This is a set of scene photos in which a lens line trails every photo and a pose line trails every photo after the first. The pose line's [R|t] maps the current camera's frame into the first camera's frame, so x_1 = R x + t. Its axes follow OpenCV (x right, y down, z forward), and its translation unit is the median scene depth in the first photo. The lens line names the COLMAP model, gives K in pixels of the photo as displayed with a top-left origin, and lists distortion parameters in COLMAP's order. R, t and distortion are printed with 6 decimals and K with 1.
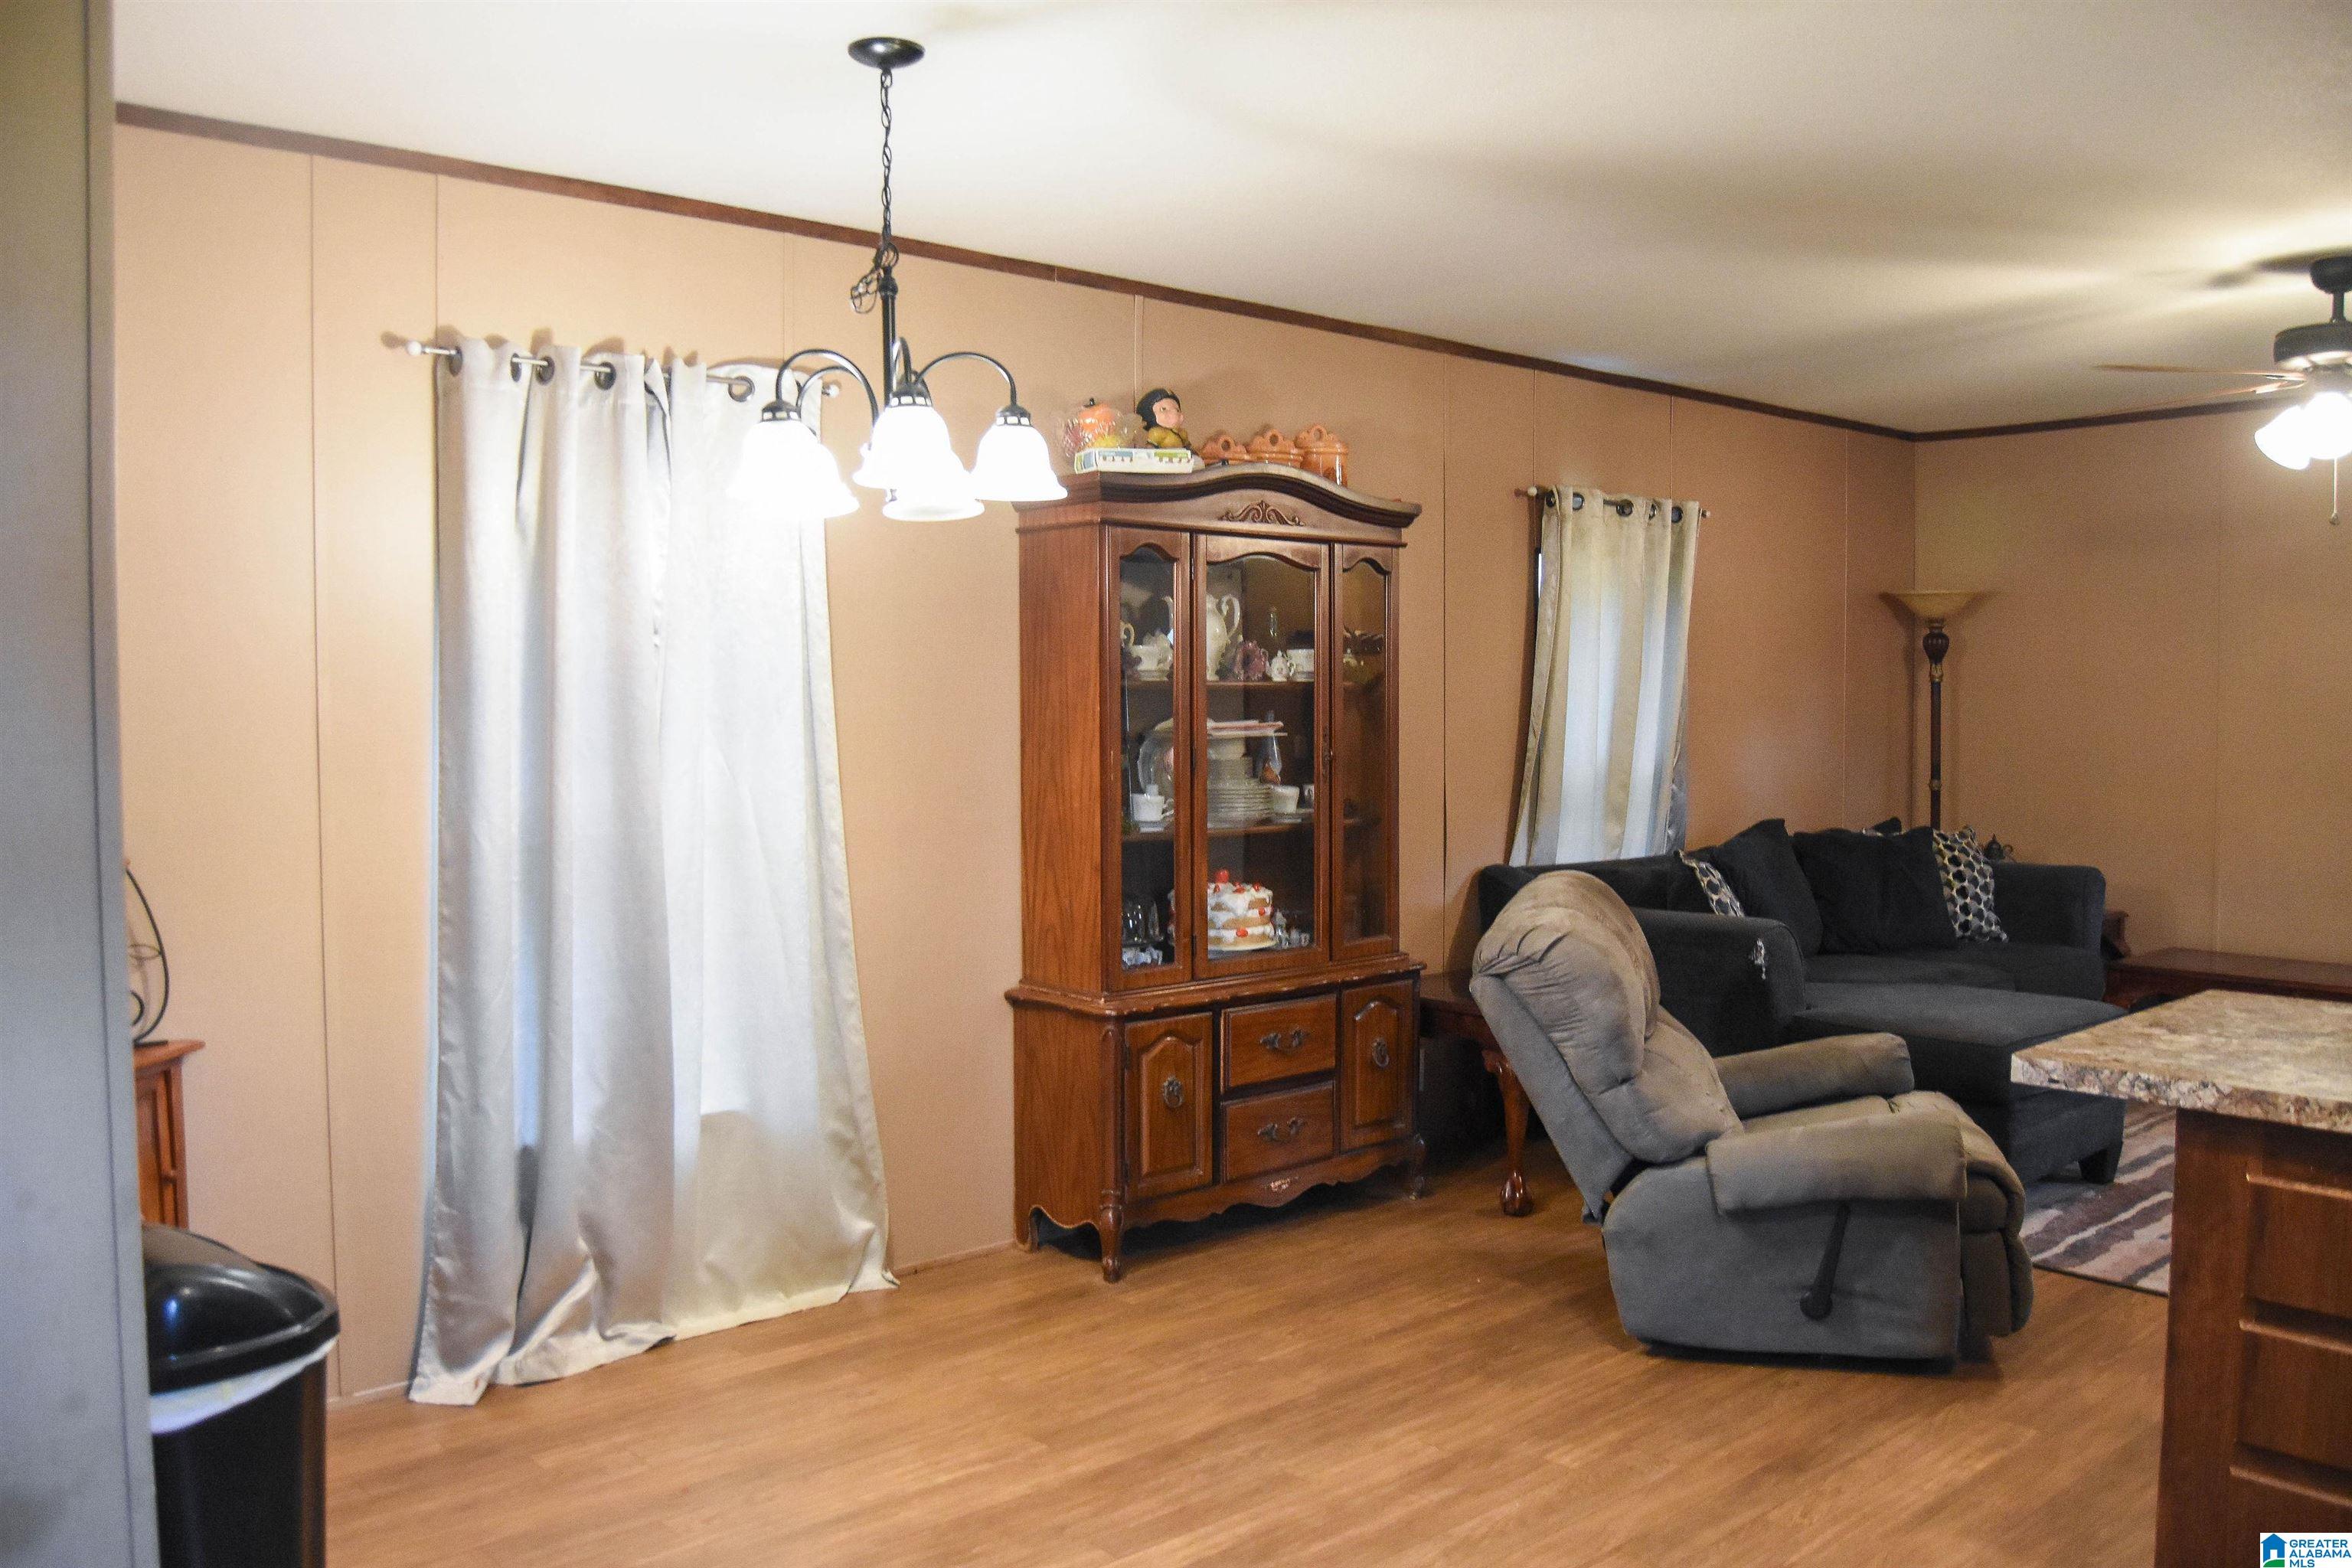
lens RADIAL K [[1851.8, 0, 1181.8], [0, 1851.8, 791.8], [0, 0, 1]] dist [-0.103631, 0.045833]
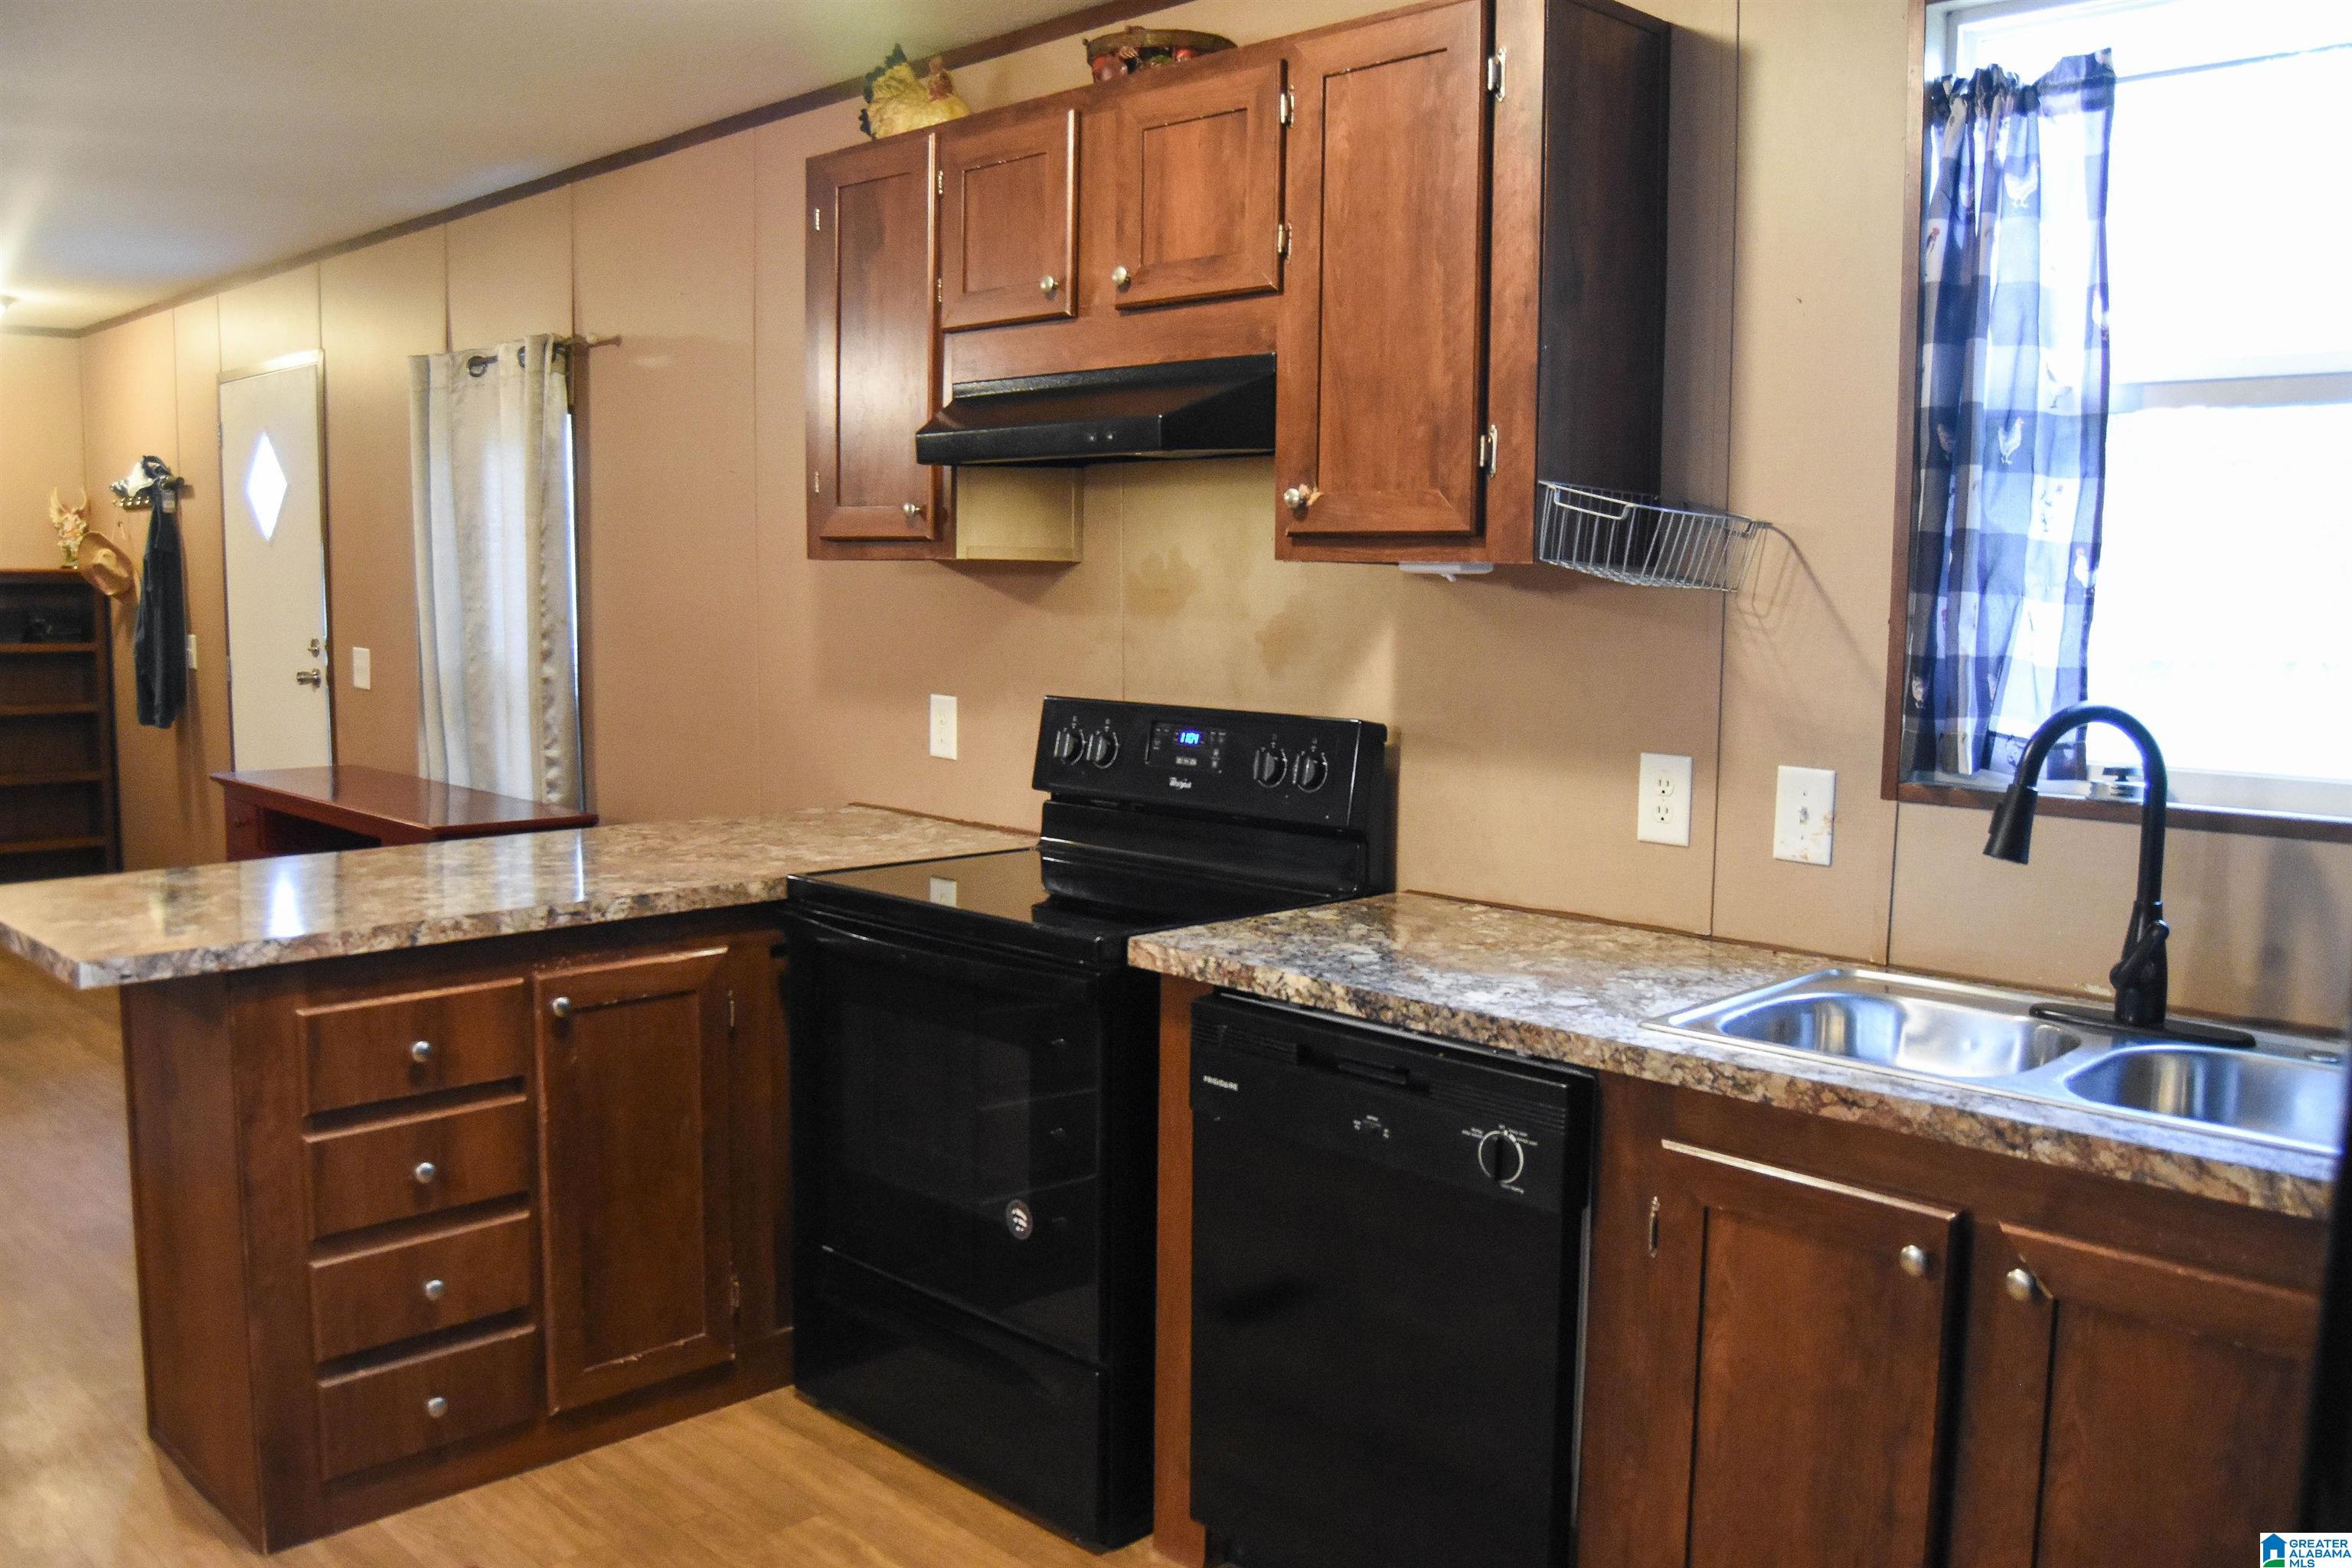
lens RADIAL K [[1935.3, 0, 1176.0], [0, 1935.3, 784.0], [0, 0, 1]] dist [-0.107046, 0.062412]
pose [[-0.052336, -0.106196, 0.992967, -0.399135], [0.046798, 0.992976, 0.108663, -0.024537], [-0.997532, 0.052156, -0.046999, 0.298699]]
